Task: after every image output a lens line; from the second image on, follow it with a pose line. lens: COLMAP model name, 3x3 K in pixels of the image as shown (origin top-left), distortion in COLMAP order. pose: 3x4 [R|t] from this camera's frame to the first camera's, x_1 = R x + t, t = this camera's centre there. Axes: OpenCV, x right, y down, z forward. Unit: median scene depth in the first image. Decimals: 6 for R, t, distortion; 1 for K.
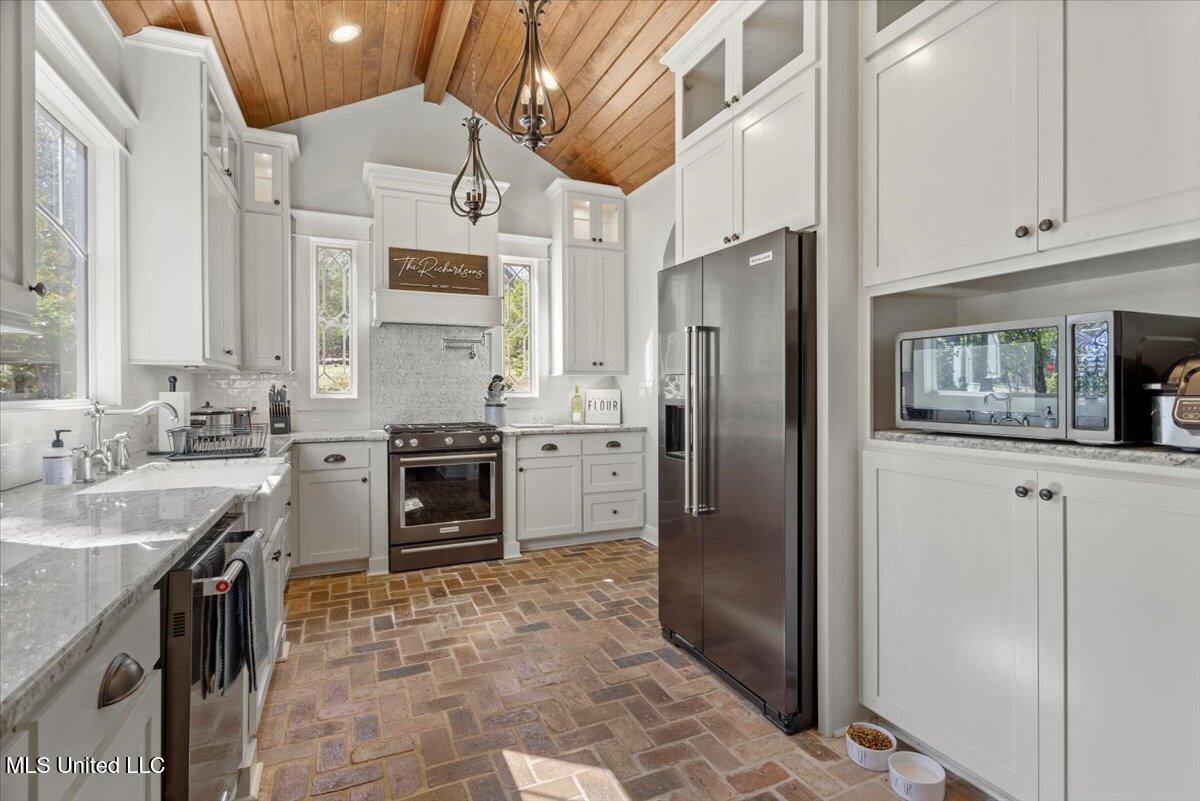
lens RADIAL K [[578.3, 0, 607.1], [0, 578.3, 388.0], [0, 0, 1]] dist [0.004914, 0.000872]
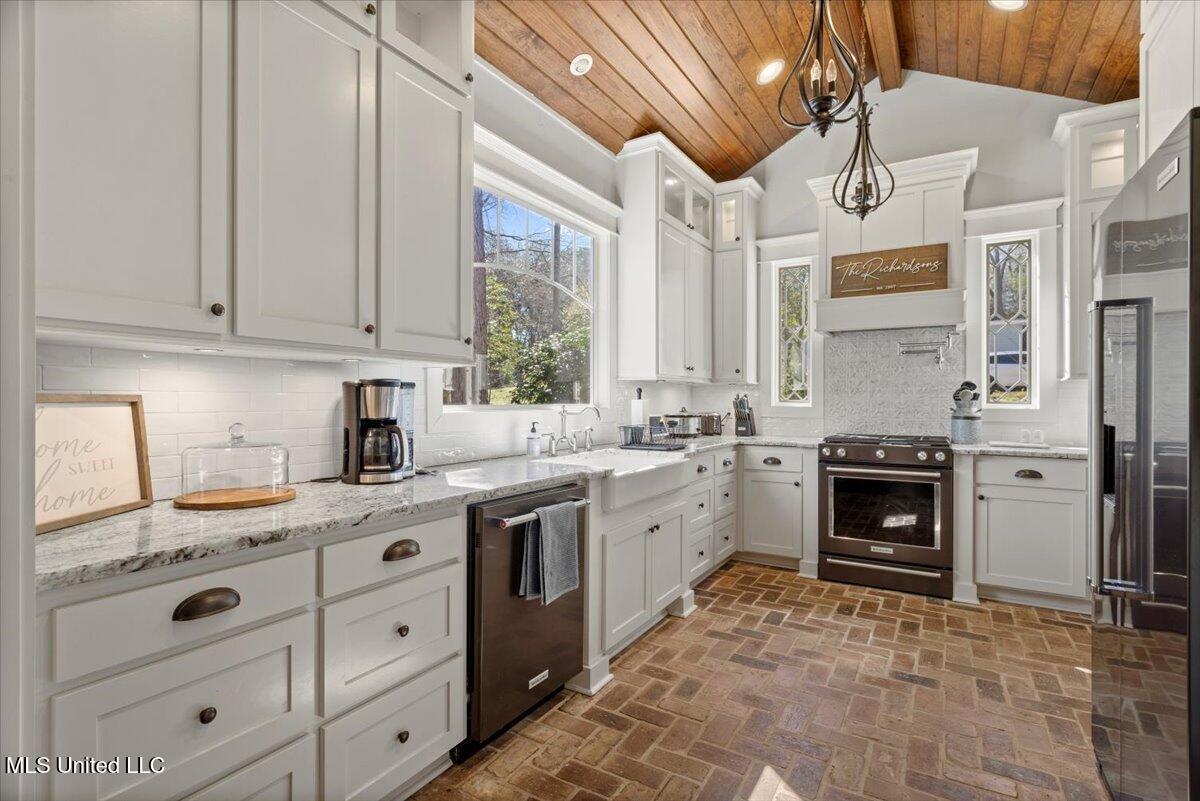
lens RADIAL K [[580.0, 0, 607.2], [0, 580.0, 399.3], [0, 0, 1]] dist [-0.001118, 0.000950]
pose [[0.559173, 0.004059, -0.829041, 0.267514], [-0.001237, 0.999991, 0.004062, 0.000516], [0.829050, -0.001246, 0.559173, 0.125936]]
